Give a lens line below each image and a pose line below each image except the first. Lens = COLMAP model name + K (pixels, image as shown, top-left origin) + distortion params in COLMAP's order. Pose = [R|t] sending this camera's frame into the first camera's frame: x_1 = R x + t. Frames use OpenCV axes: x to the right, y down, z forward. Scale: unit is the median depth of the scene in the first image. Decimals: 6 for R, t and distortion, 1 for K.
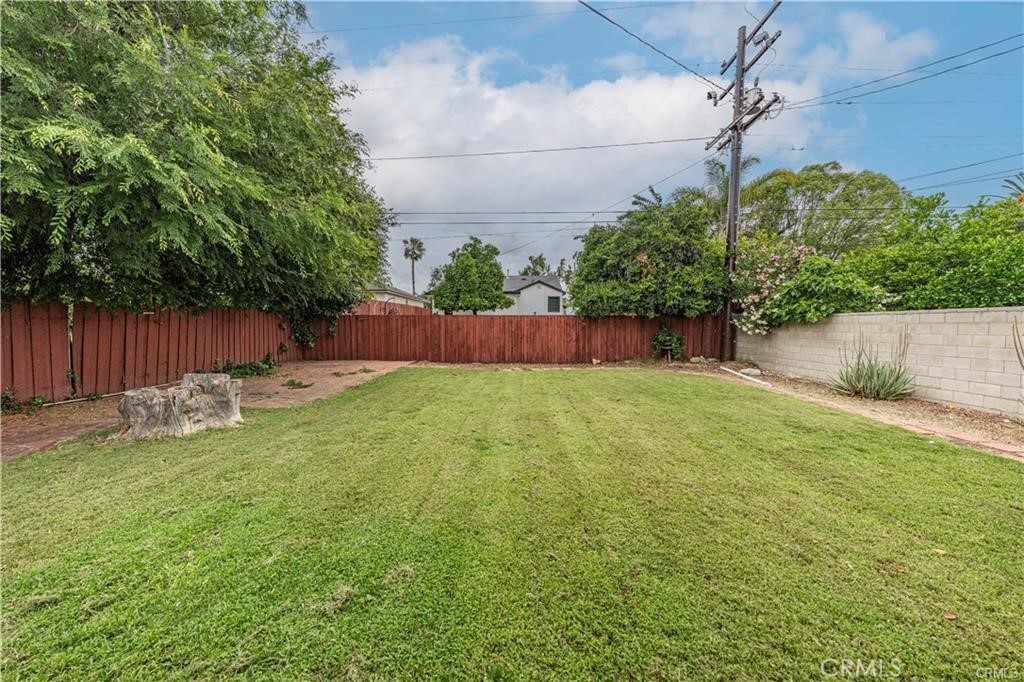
lens RADIAL K [[346.6, 0, 507.9], [0, 346.6, 339.5], [0, 0, 1]] dist [-0.000961, -0.000125]
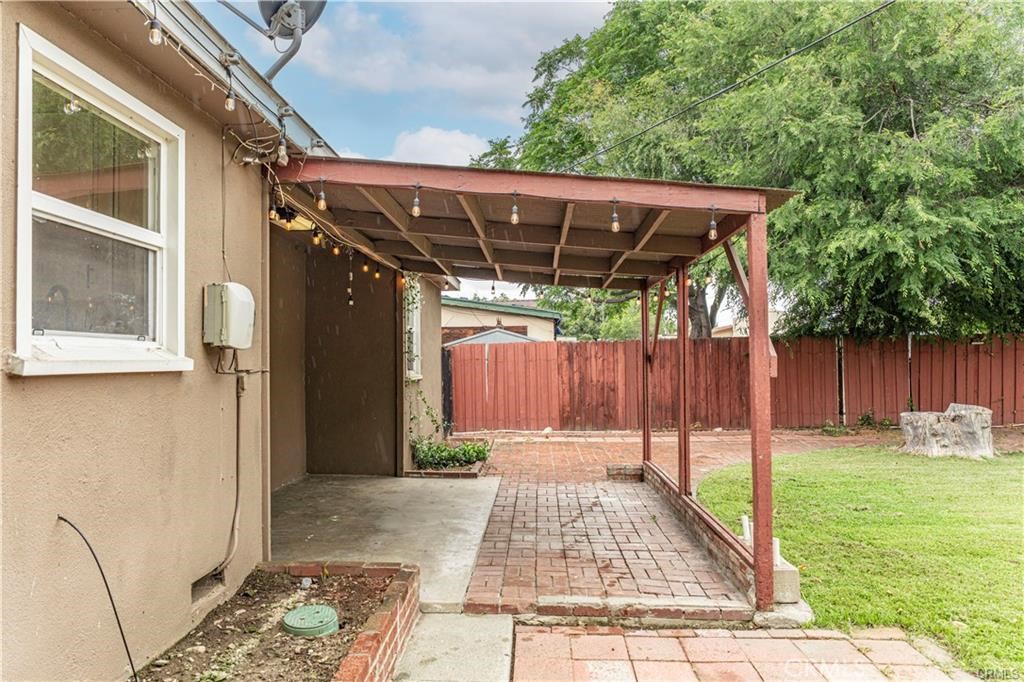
lens RADIAL K [[682.8, 0, 508.9], [0, 682.8, 336.2], [0, 0, 1]] dist [0.001568, 0.002620]
pose [[-0.015485, -0.042348, -0.998983, 0.482021], [-0.028687, 0.998710, -0.041891, 0.008421], [0.999468, 0.028010, -0.016680, -0.125499]]
